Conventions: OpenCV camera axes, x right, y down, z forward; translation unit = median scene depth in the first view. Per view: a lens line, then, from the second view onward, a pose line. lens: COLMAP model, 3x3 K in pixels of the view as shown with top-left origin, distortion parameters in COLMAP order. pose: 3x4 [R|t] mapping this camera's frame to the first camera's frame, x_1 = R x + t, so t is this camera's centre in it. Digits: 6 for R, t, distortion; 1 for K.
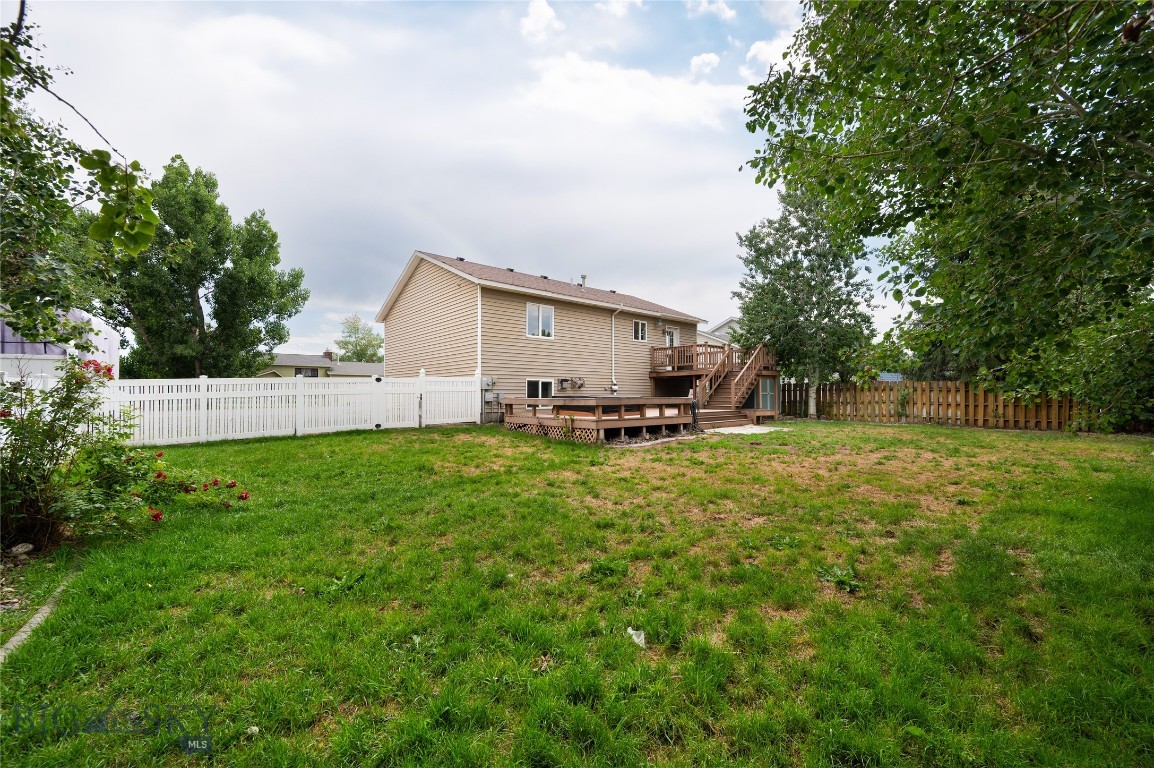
lens RADIAL K [[454.0, 0, 575.3], [0, 454.0, 388.5], [0, 0, 1]] dist [0.001635, 0.000087]
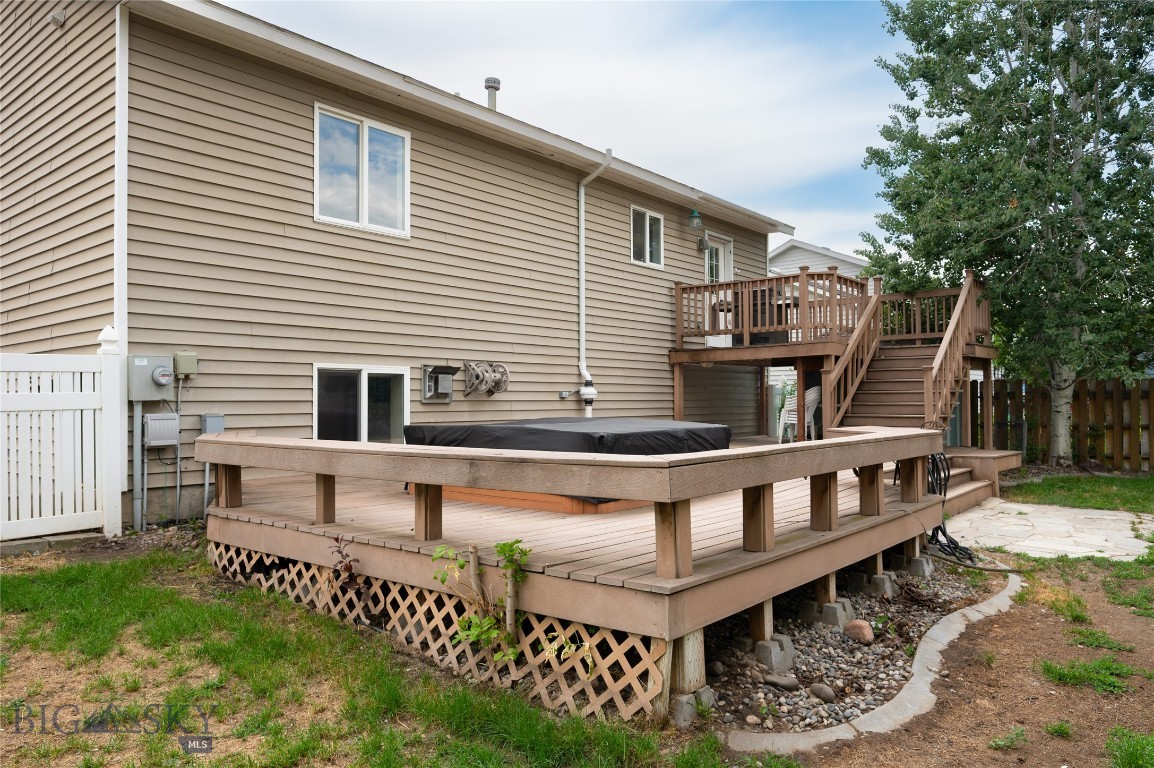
lens RADIAL K [[786.1, 0, 582.4], [0, 786.1, 384.2], [0, 0, 1]] dist [0.006925, 0.000740]
pose [[0.984531, -0.001275, 0.175207, -0.022919], [0.002404, 0.999978, -0.006233, -0.004053], [-0.175195, 0.006558, 0.984512, 0.407884]]
